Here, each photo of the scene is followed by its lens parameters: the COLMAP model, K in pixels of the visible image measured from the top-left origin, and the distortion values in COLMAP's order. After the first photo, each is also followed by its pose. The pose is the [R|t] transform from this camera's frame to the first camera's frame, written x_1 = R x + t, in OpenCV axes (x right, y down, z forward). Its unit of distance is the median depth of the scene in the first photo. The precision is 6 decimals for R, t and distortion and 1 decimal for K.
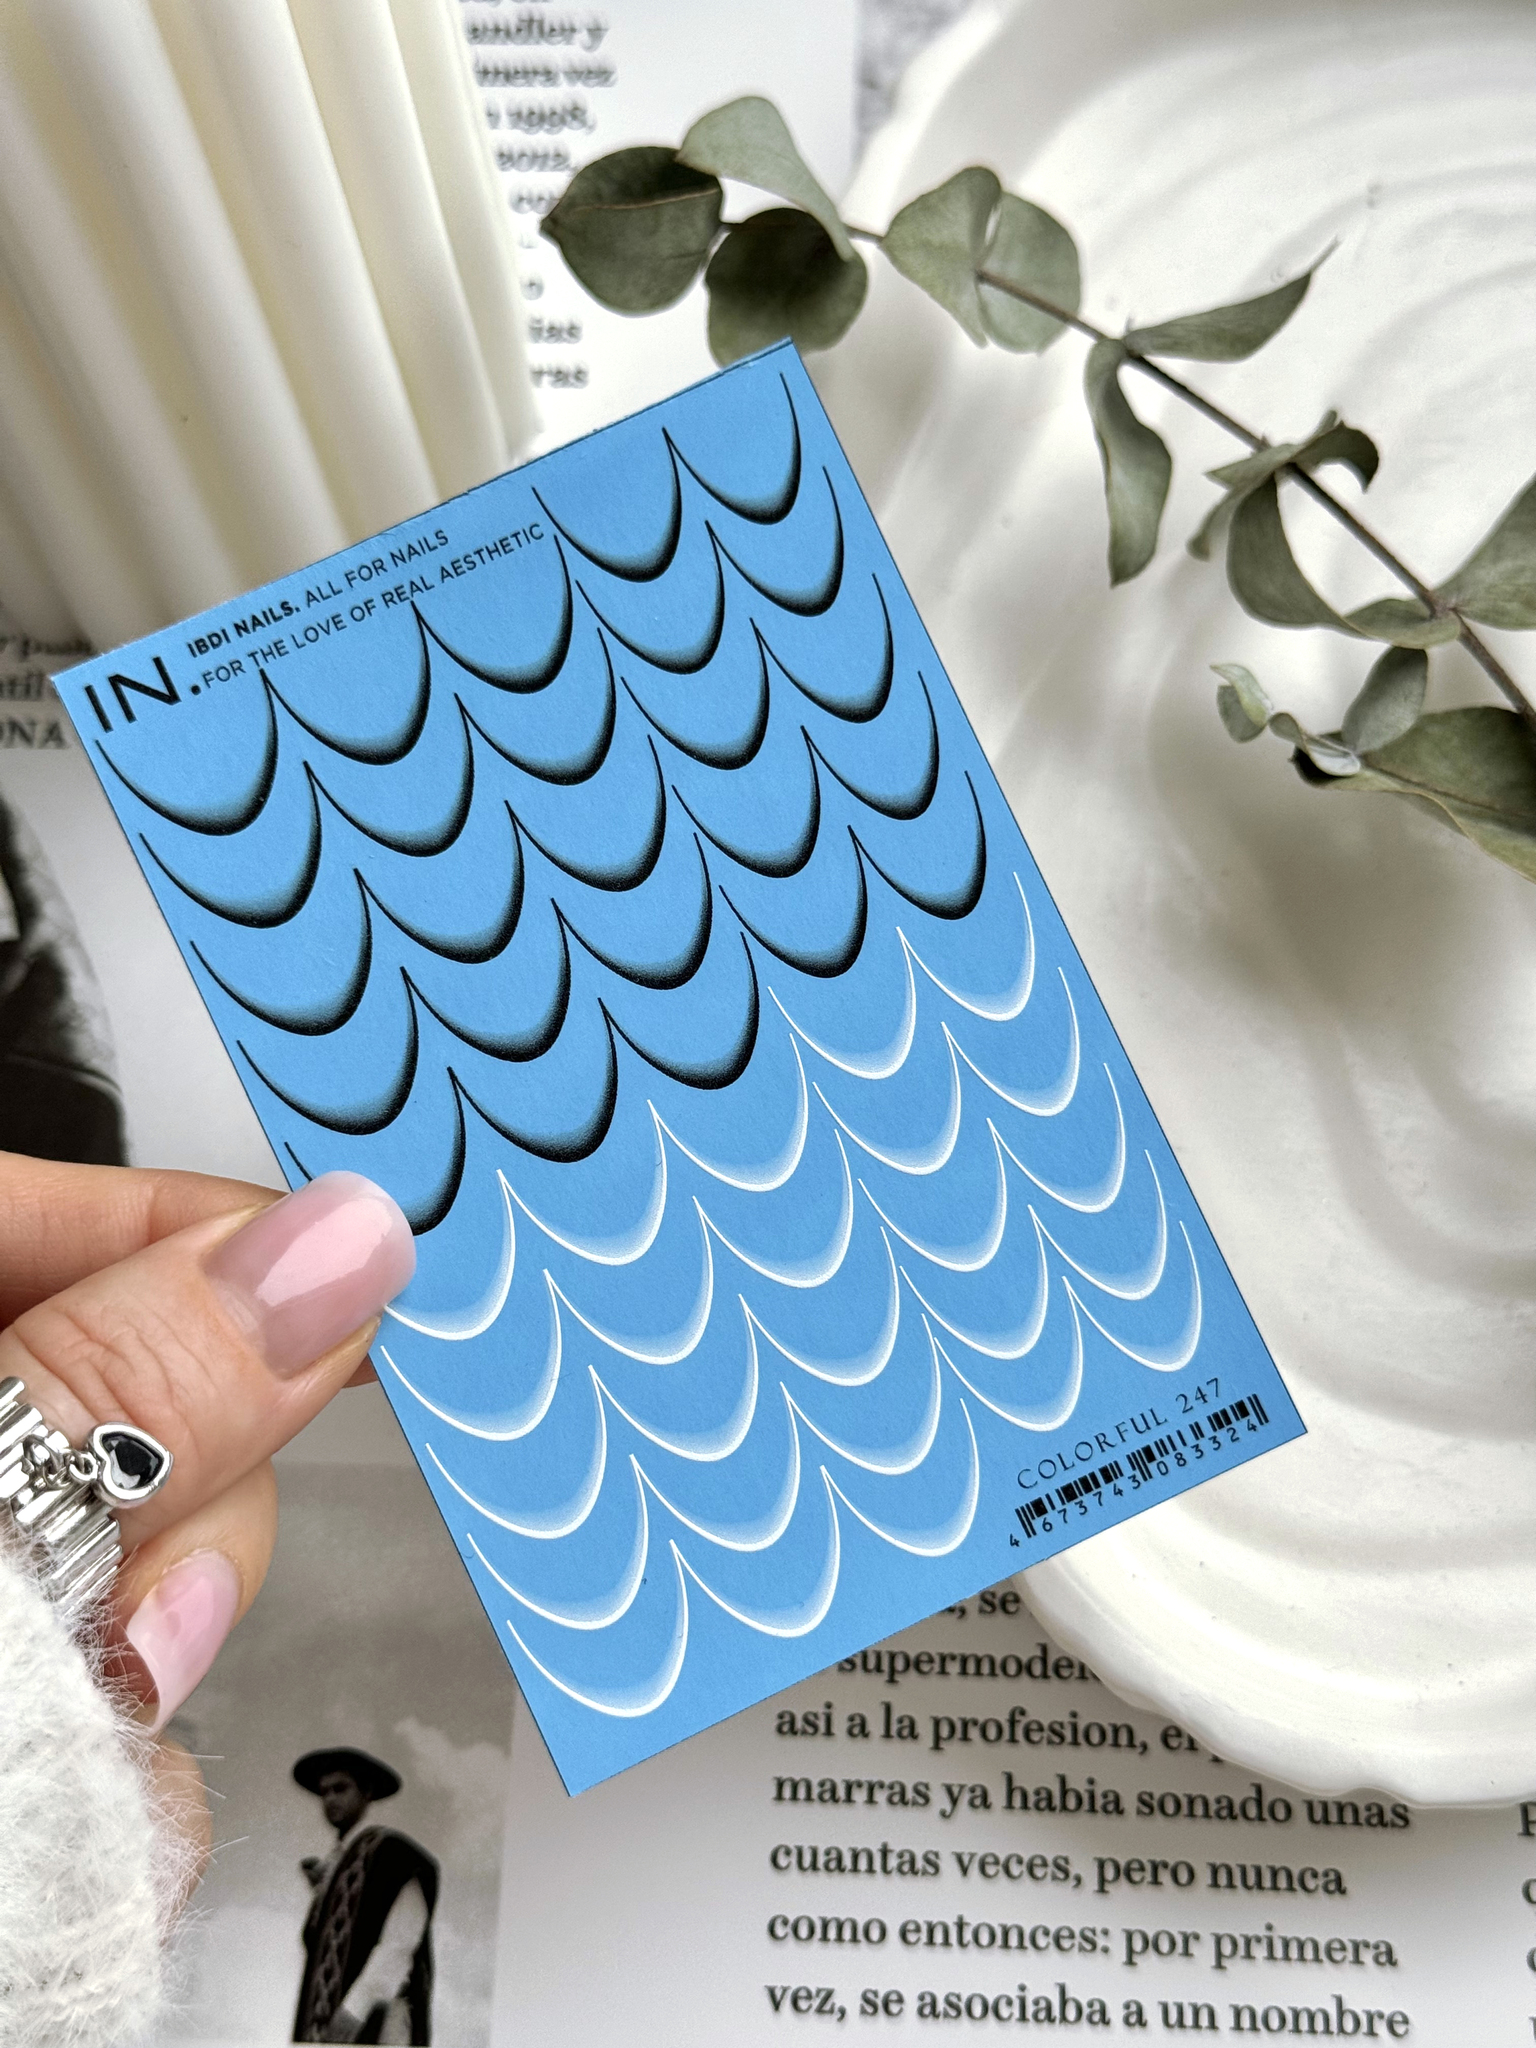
lens RADIAL K [[3102.3, 0, 768.0], [0, 3102.3, 1024.0], [0, 0, 1]] dist [0.019024, -0.084350]
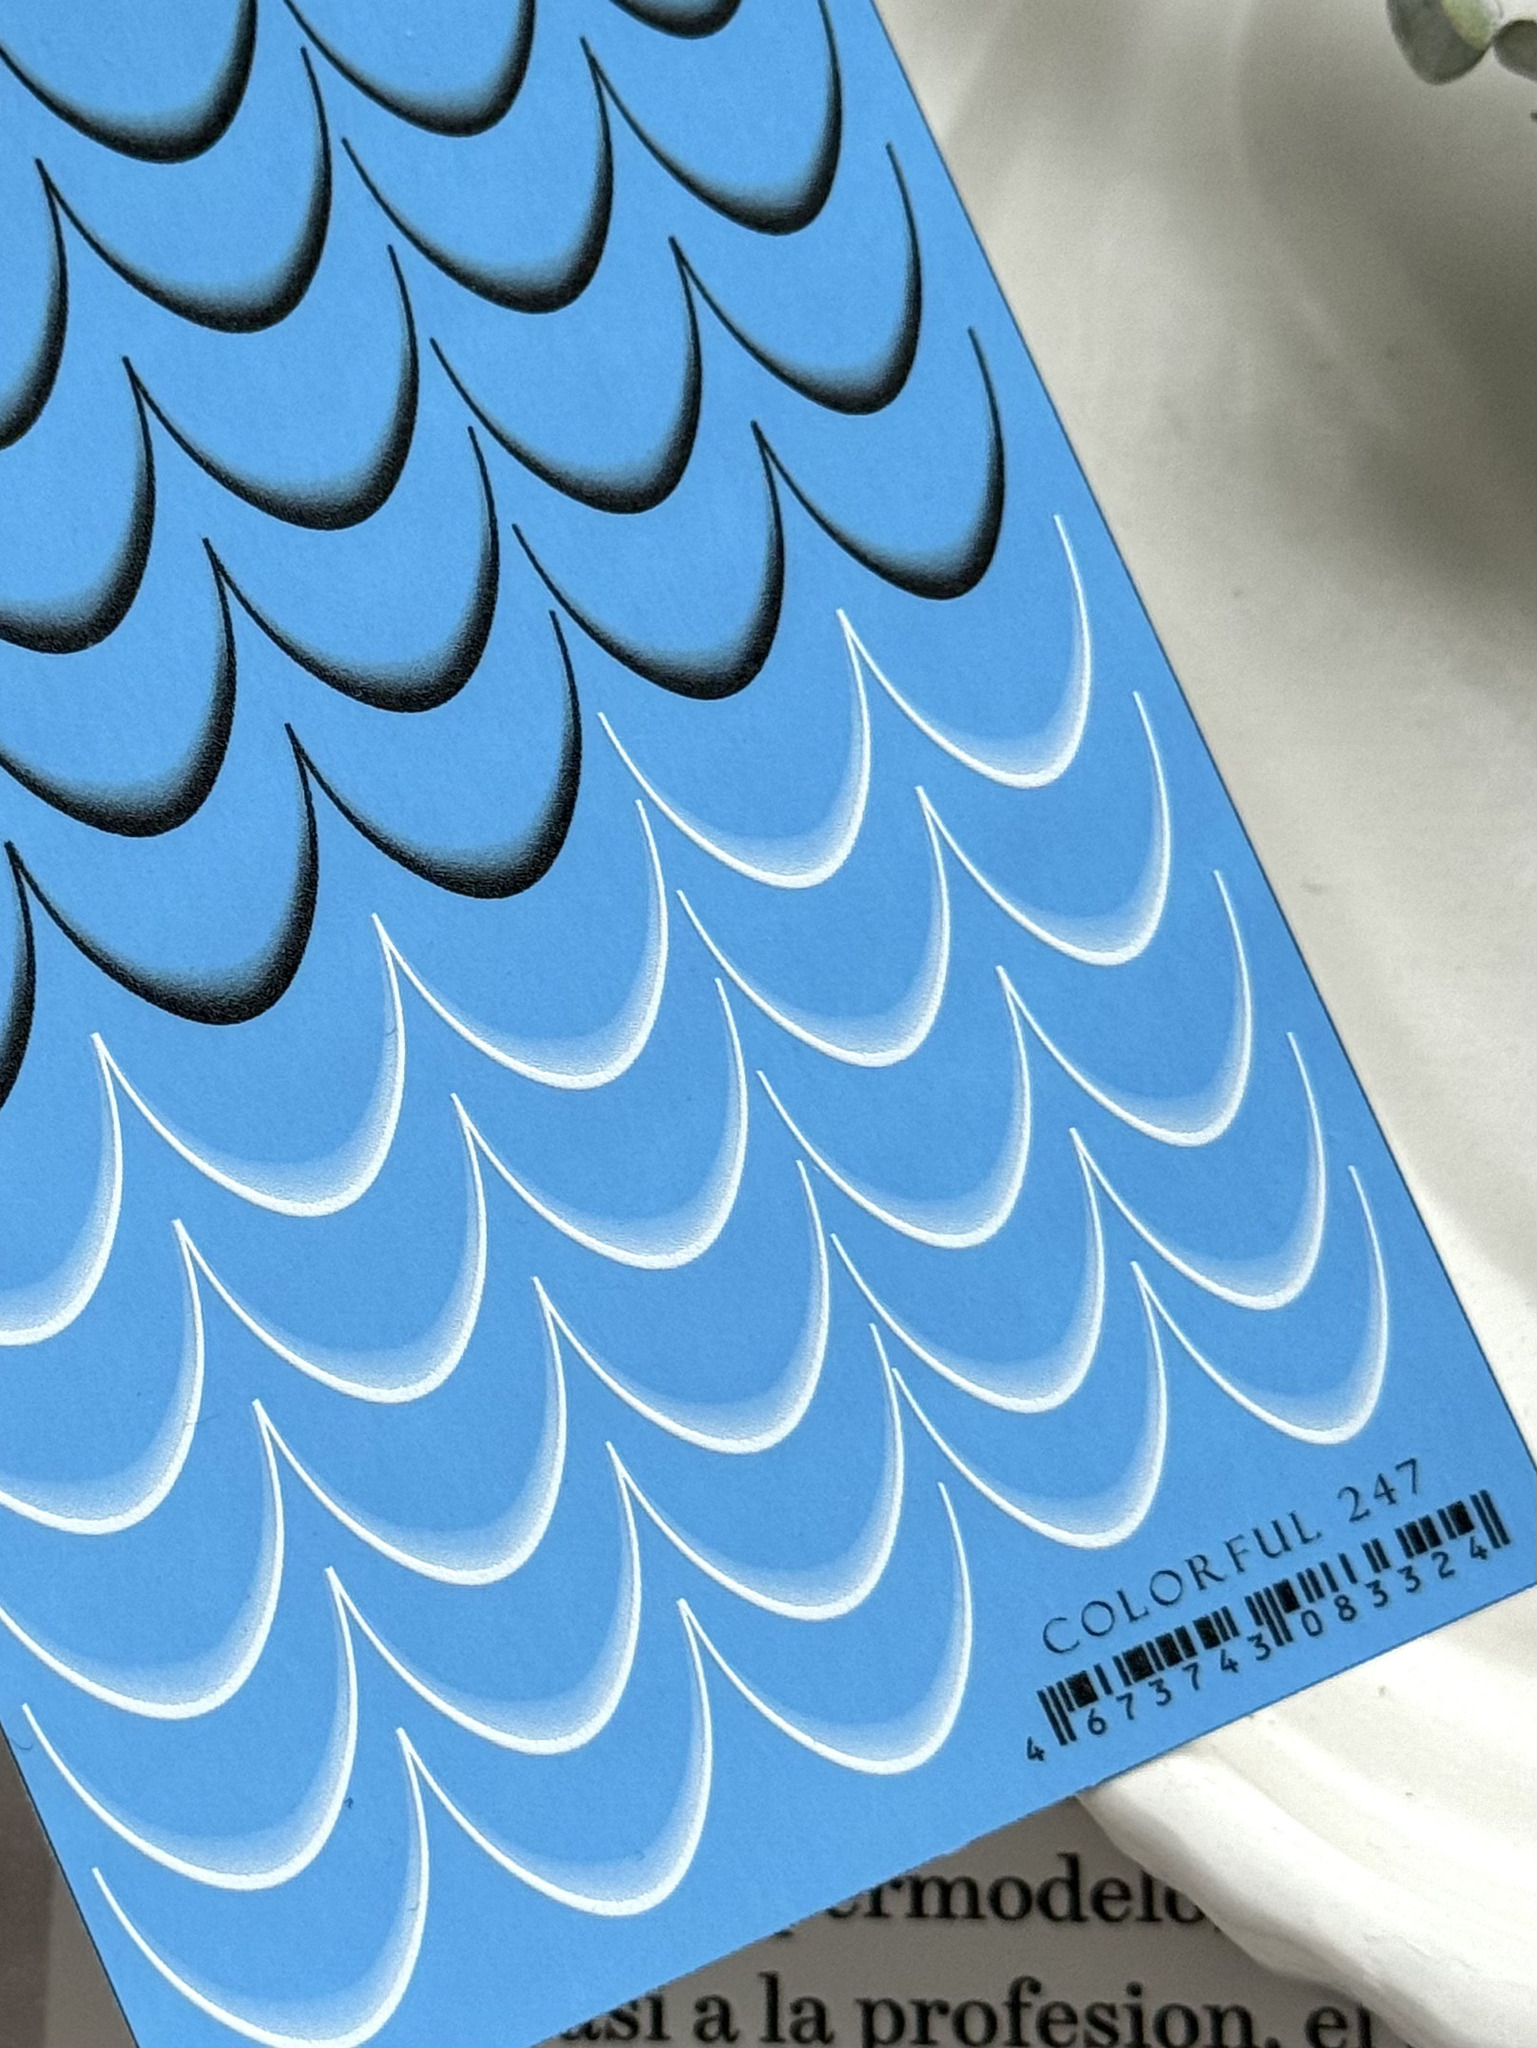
lens RADIAL K [[3102.3, 0, 768.5], [0, 3102.3, 1024.0], [0, 0, 1]] dist [0.019024, -0.084350]
pose [[0.998877, 0.021545, -0.042196, 0.053714], [-0.023741, 0.998351, -0.052270, 0.070164], [0.041001, 0.053213, 0.997741, 0.455894]]
